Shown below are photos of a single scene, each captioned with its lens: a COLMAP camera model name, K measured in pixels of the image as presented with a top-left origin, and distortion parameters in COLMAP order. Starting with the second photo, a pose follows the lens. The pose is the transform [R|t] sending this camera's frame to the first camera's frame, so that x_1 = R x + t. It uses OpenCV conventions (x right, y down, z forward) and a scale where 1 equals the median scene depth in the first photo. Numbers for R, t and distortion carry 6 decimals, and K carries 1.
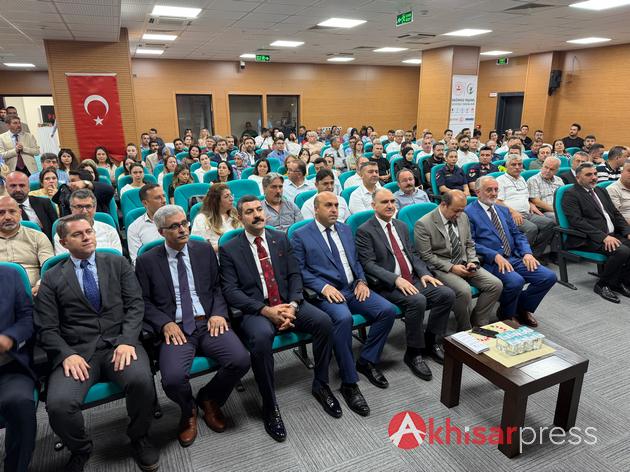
lens RADIAL K [[441.8, 0, 310.7], [0, 441.8, 231.8], [0, 0, 1]] dist [0.081041, -0.108315]
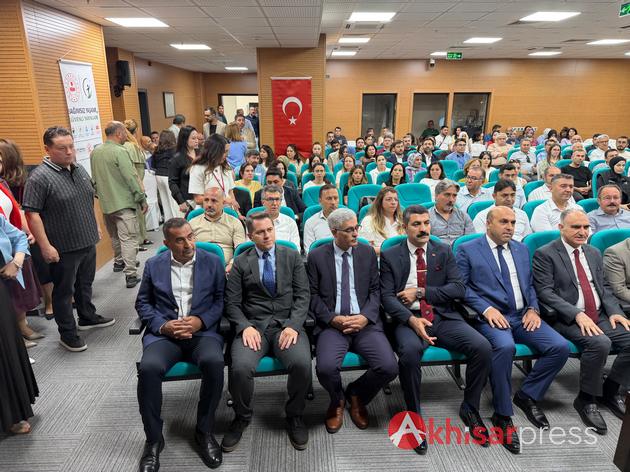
lens RADIAL K [[441.8, 0, 312.8], [0, 441.8, 233.4], [0, 0, 1]] dist [0.081041, -0.108315]
pose [[0.924931, 0.113720, -0.362728, 0.006385], [-0.108882, 0.993479, 0.033828, -0.011102], [0.364209, 0.008206, 0.931281, -0.009436]]
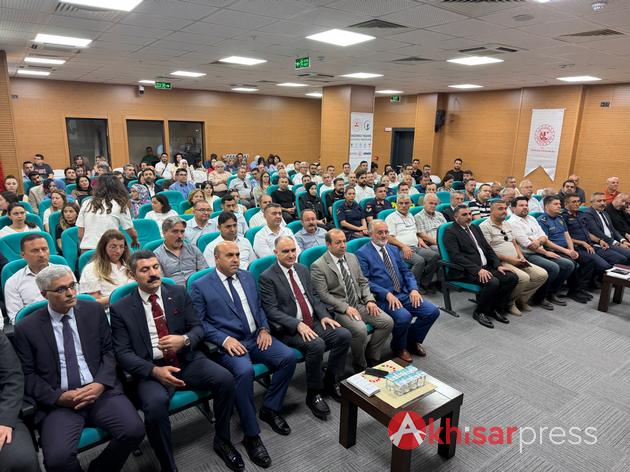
lens RADIAL K [[441.8, 0, 316.8], [0, 441.8, 238.8], [0, 0, 1]] dist [0.081041, -0.108315]
pose [[0.977511, -0.022078, 0.209727, 0.011592], [0.028290, 0.999244, -0.026663, -0.030331], [-0.208979, 0.031997, 0.977396, -0.014021]]
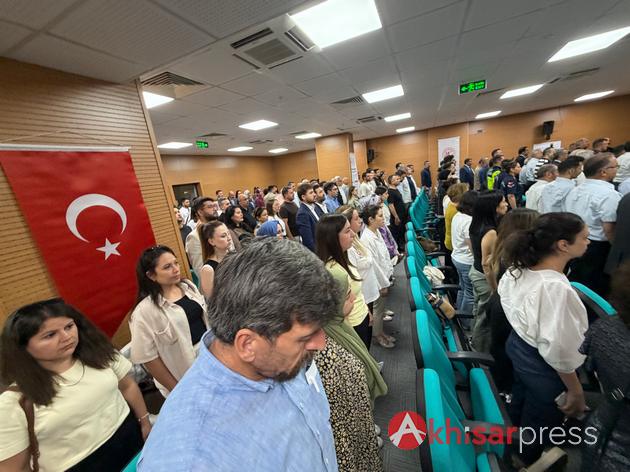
lens RADIAL K [[251.8, 0, 312.7], [0, 251.8, 232.3], [0, 0, 1]] dist [0.005122, -0.000249]
pose [[0.710281, -0.241769, 0.661096, -0.515453], [0.307290, 0.951450, 0.017802, -0.214410], [-0.633304, 0.190504, 0.750090, 0.706948]]
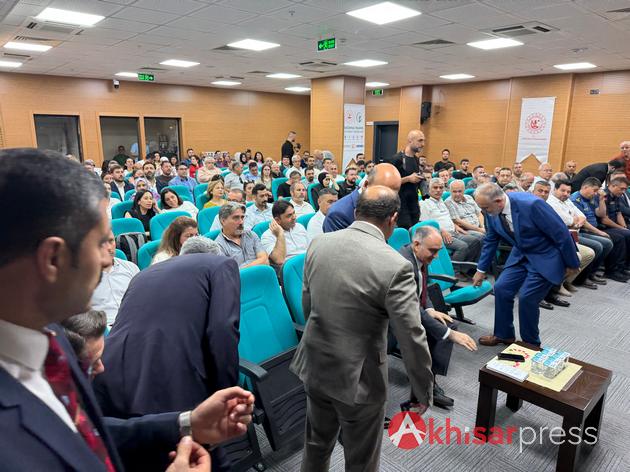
lens RADIAL K [[441.8, 0, 310.2], [0, 441.8, 236.2], [0, 0, 1]] dist [0.081041, -0.108315]
pose [[0.950486, -0.058153, 0.305278, -0.129580], [0.071733, 0.996863, -0.033447, -0.016803], [-0.302375, 0.053690, 0.951676, 0.070971]]
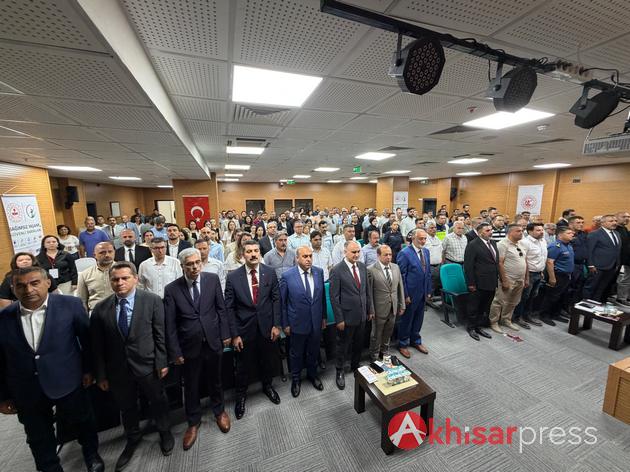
lens RADIAL K [[251.8, 0, 314.4], [0, 251.8, 235.8], [0, 0, 1]] dist [0.005122, -0.000249]
pose [[0.998269, 0.005697, -0.058537, 0.079564], [-0.012798, 0.992490, -0.121657, -0.061367], [0.057404, 0.122195, 0.990845, -0.011197]]
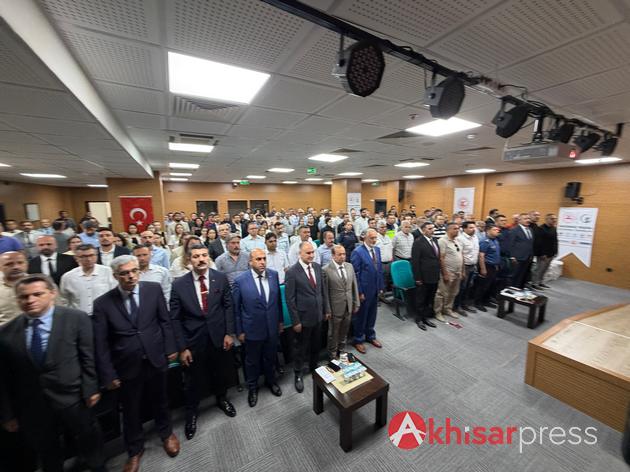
lens RADIAL K [[251.8, 0, 314.0], [0, 251.8, 235.0], [0, 0, 1]] dist [0.005122, -0.000249]
pose [[0.994074, -0.018624, 0.107094, 0.085023], [0.032317, 0.991301, -0.127584, -0.062235], [-0.103786, 0.130289, 0.986029, -0.005931]]
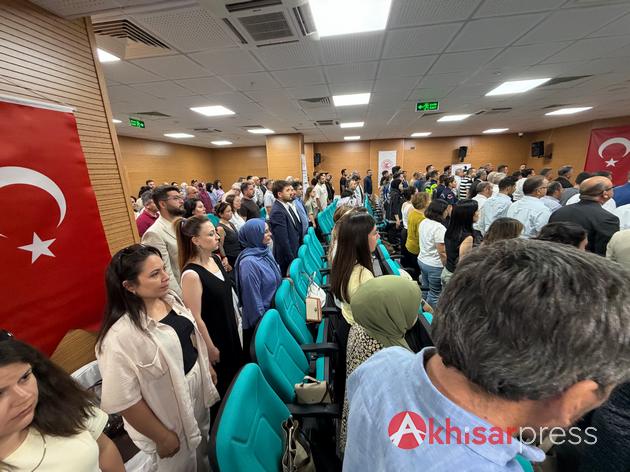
lens RADIAL K [[251.8, 0, 312.3], [0, 251.8, 231.9], [0, 0, 1]] dist [0.005122, -0.000249]
pose [[0.520109, -0.217471, 0.825950, -0.542469], [0.262932, 0.960846, 0.087418, -0.233751], [-0.812621, 0.171702, 0.556925, 0.777690]]
